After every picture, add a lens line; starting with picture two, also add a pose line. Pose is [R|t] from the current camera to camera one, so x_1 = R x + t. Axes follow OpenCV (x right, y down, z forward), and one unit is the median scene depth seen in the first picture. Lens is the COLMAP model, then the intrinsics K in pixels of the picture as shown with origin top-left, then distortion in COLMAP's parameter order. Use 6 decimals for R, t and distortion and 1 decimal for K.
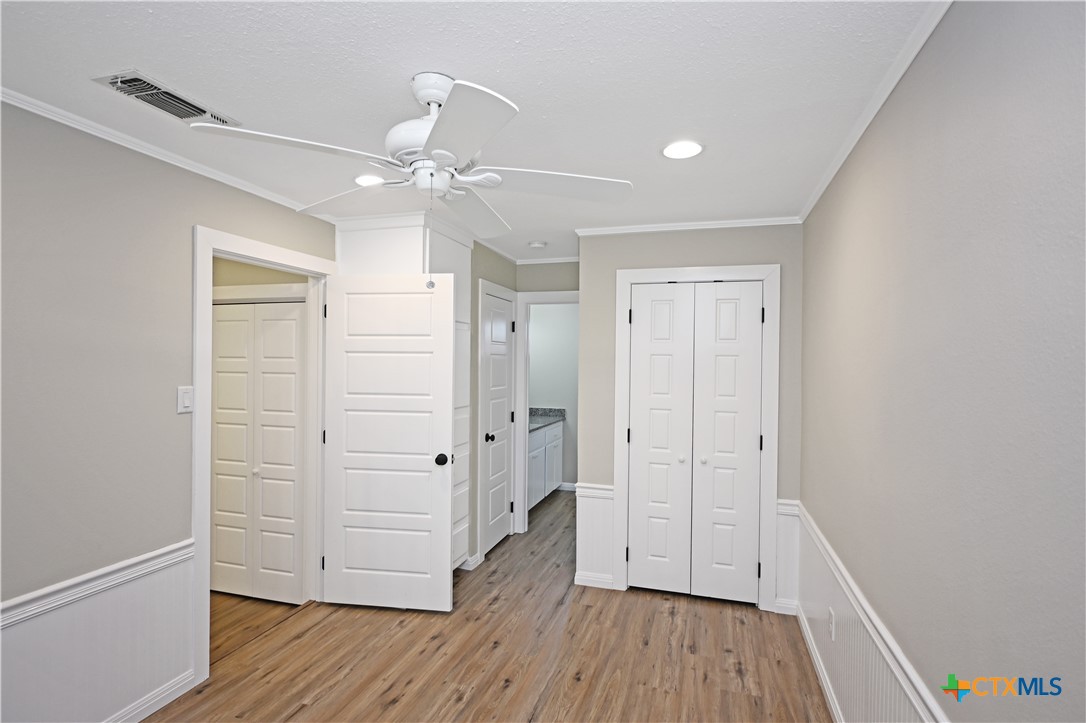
lens RADIAL K [[553.9, 0, 543.0], [0, 553.9, 361.5], [0, 0, 1]] dist [0.000888, 0.000058]
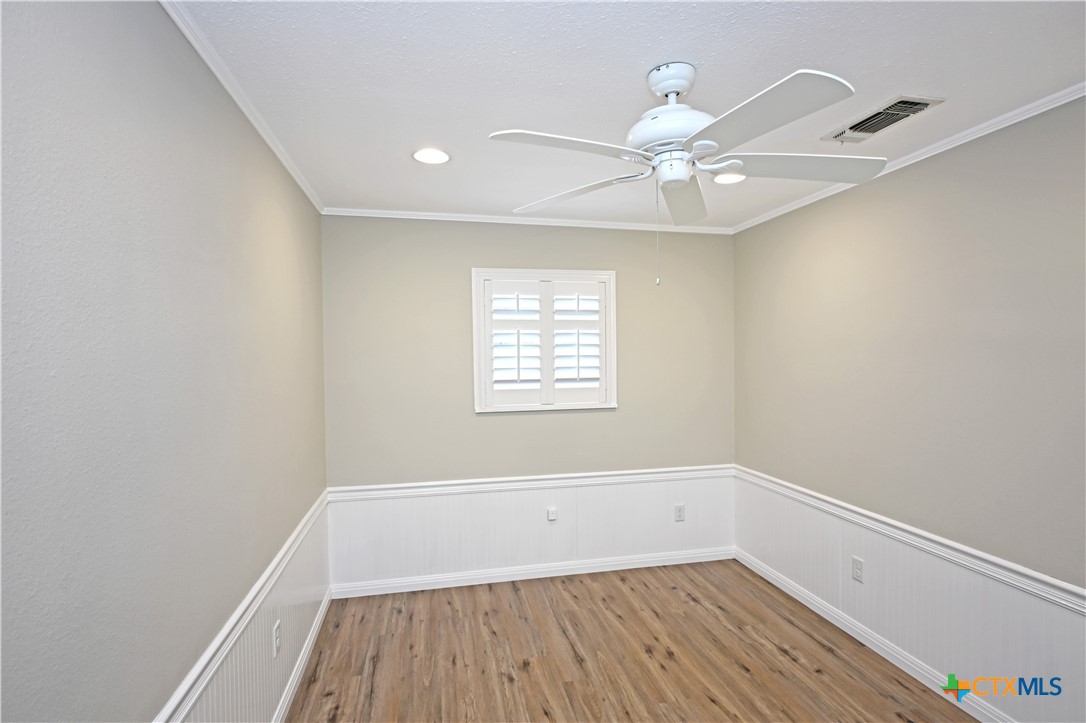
lens RADIAL K [[534.8, 0, 543.6], [0, 534.8, 346.8], [0, 0, 1]] dist [0.001899, 0.000043]
pose [[0.866993, -0.019735, 0.497930, -0.197451], [0.030435, 0.999447, -0.013380, -0.002700], [-0.497391, 0.026755, 0.867114, 0.066484]]
